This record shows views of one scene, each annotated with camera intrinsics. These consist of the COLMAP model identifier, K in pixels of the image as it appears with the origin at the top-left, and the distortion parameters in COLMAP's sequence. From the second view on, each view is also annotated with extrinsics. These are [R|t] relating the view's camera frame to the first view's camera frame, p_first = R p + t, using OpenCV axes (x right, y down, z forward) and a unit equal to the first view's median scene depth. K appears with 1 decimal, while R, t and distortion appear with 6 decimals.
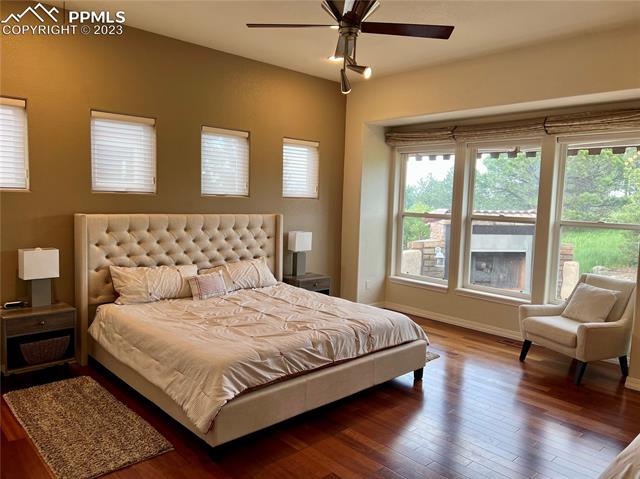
lens RADIAL K [[476.9, 0, 320.6], [0, 476.9, 241.4], [0, 0, 1]] dist [0.068580, -0.084713]
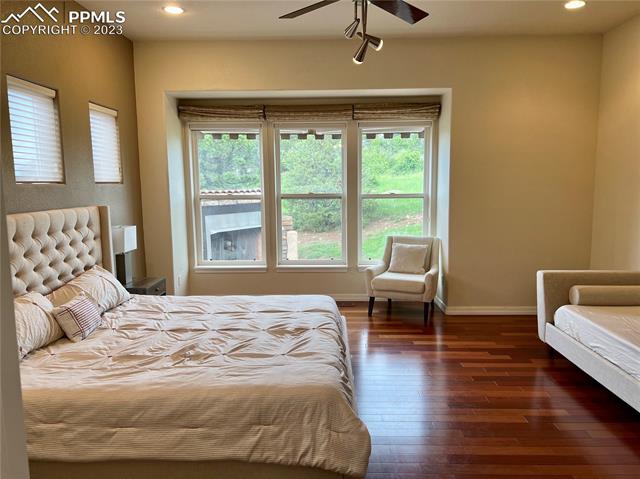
lens RADIAL K [[476.9, 0, 320.6], [0, 476.9, 239.5], [0, 0, 1]] dist [0.068580, -0.084713]
pose [[0.698178, -0.121359, 0.705563, -0.402029], [0.096490, 0.992487, 0.075231, -0.029392], [-0.709392, 0.015555, 0.704643, 0.239478]]
